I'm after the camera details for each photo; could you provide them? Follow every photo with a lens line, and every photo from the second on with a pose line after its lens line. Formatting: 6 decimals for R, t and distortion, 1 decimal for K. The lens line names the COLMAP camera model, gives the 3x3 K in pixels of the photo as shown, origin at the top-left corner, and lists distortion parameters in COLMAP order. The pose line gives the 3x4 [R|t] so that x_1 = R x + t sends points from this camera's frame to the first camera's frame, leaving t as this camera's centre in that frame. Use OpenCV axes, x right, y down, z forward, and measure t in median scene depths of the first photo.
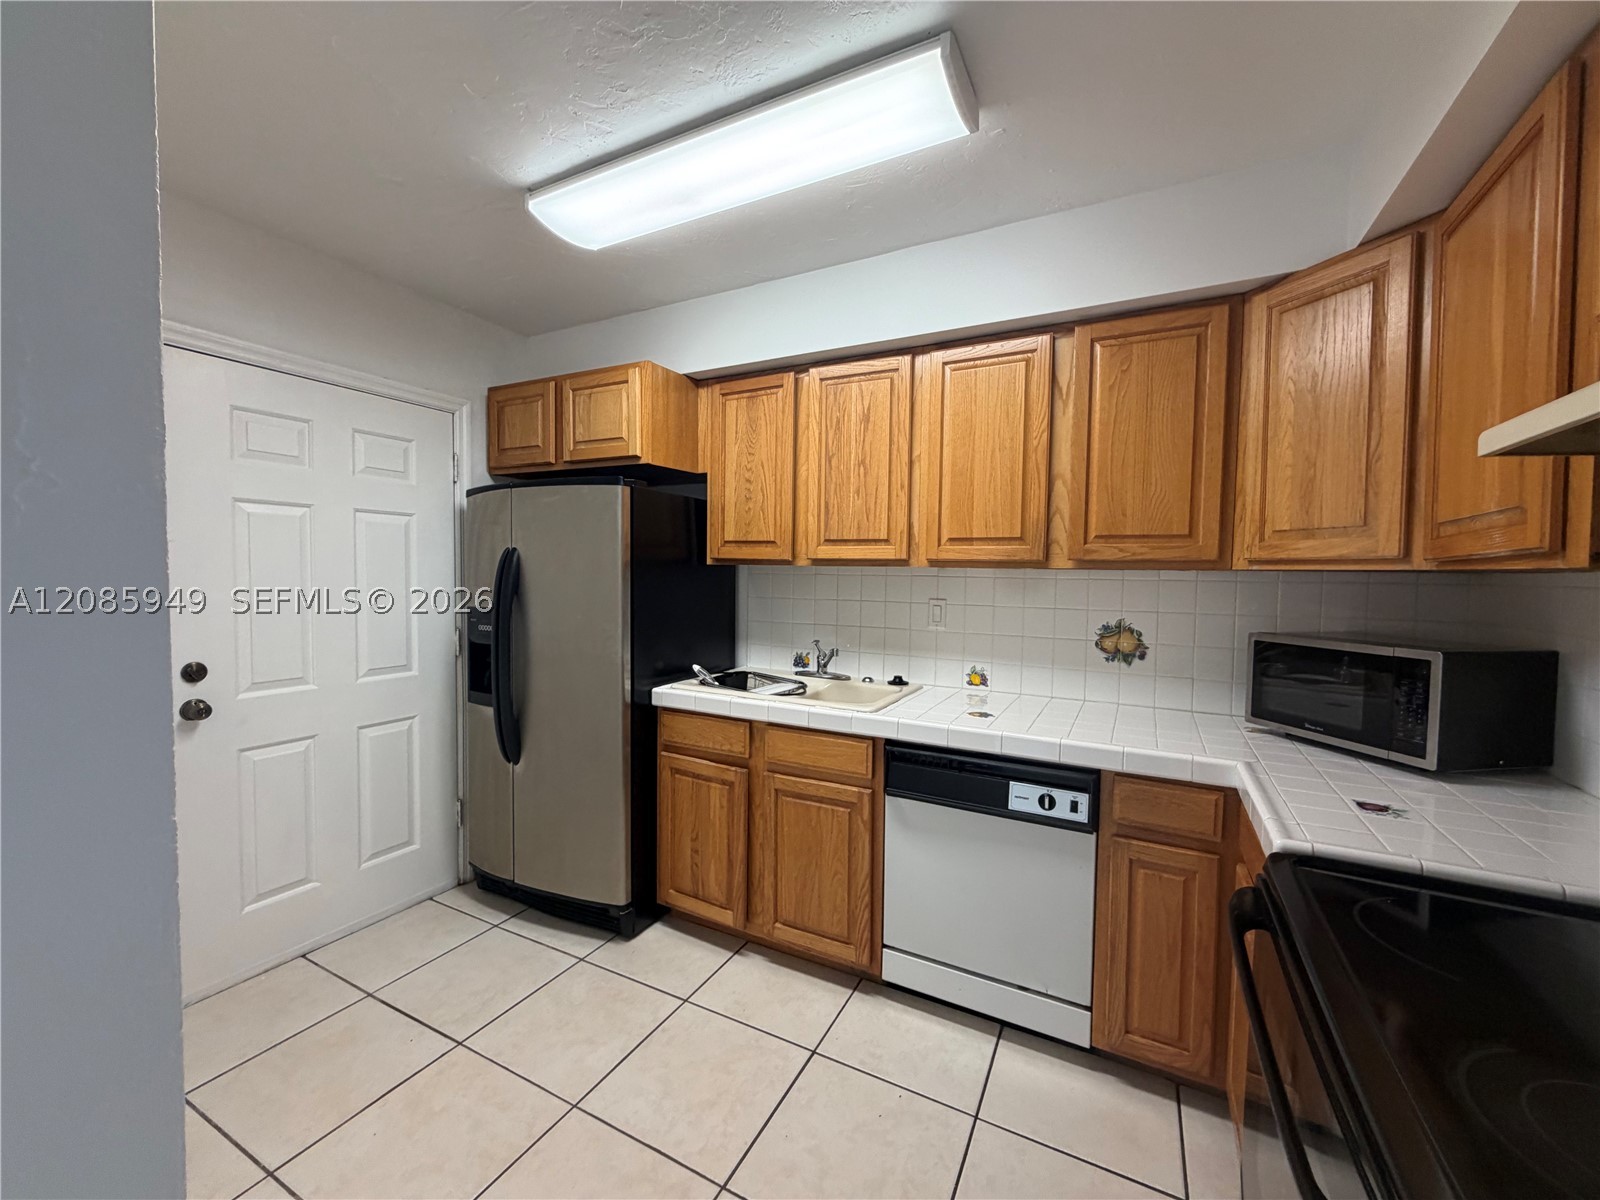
lens RADIAL K [[635.2, 0, 803.3], [0, 635.2, 596.0], [0, 0, 1]] dist [-0.004543, -0.000044]
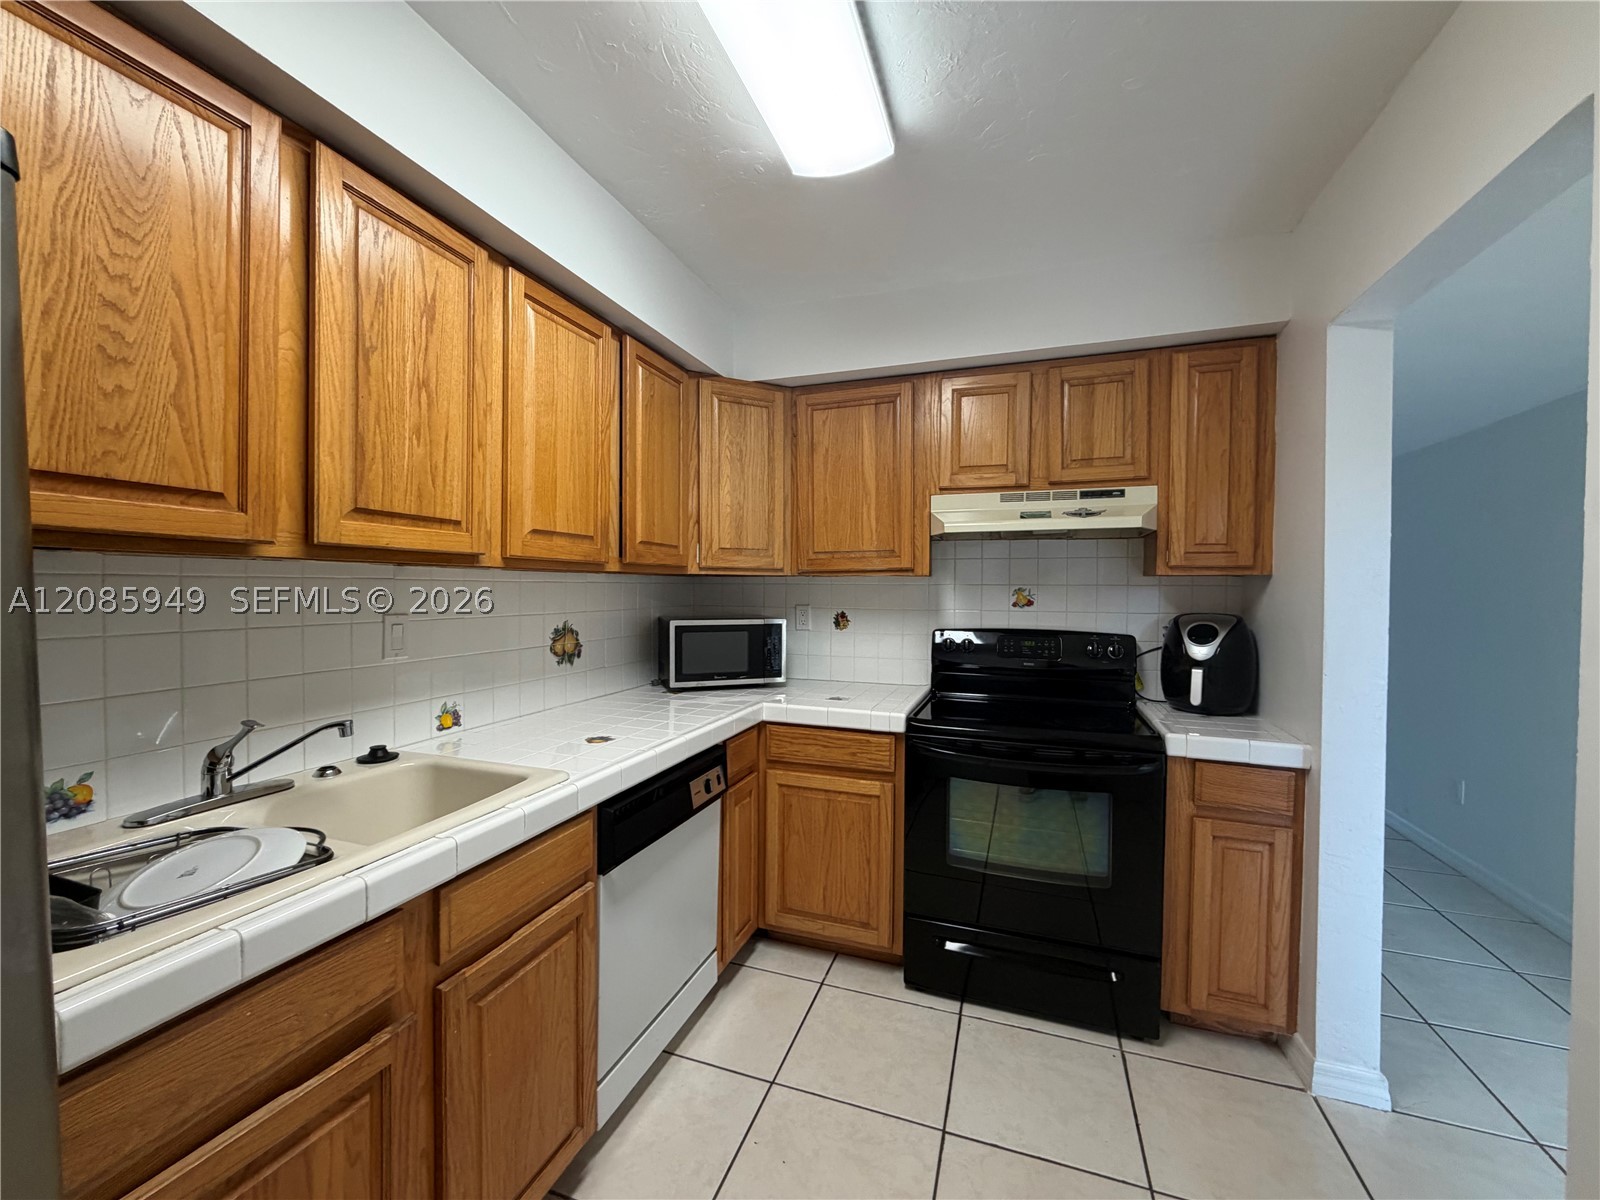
lens RADIAL K [[635.2, 0, 799.8], [0, 635.2, 596.3], [0, 0, 1]] dist [-0.004543, -0.000044]
pose [[-0.148405, -0.029377, 0.988490, -0.551024], [0.030147, 0.998960, 0.034214, -0.026199], [-0.988467, 0.034877, -0.147365, 0.770431]]
